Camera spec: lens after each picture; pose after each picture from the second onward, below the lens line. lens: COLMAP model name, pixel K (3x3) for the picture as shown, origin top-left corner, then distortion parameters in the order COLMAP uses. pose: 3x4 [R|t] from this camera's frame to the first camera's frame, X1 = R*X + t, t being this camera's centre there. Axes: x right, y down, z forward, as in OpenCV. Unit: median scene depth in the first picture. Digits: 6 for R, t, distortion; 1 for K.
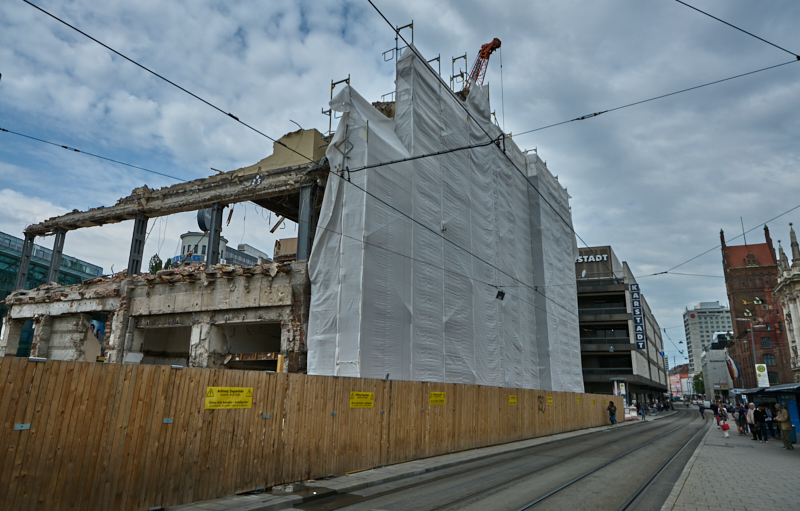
lens RADIAL K [[559.9, 0, 396.3], [0, 559.9, 242.8], [0, 0, 1]] dist [-0.004730, -0.001745]
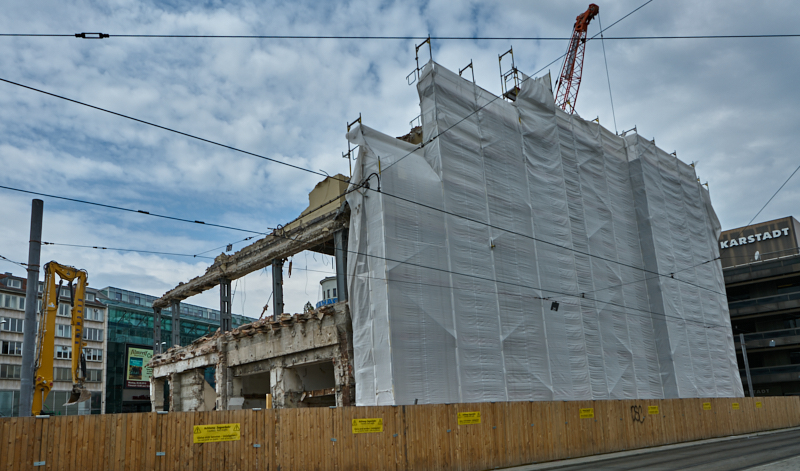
lens RADIAL K [[582.4, 0, 382.8], [0, 582.4, 326.7], [0, 0, 1]] dist [-0.004186, 0.000526]
pose [[0.931266, -0.123255, -0.342858, 0.268015], [0.159752, 0.983893, 0.080212, 0.001938], [0.327449, -0.129471, 0.935956, -0.023973]]
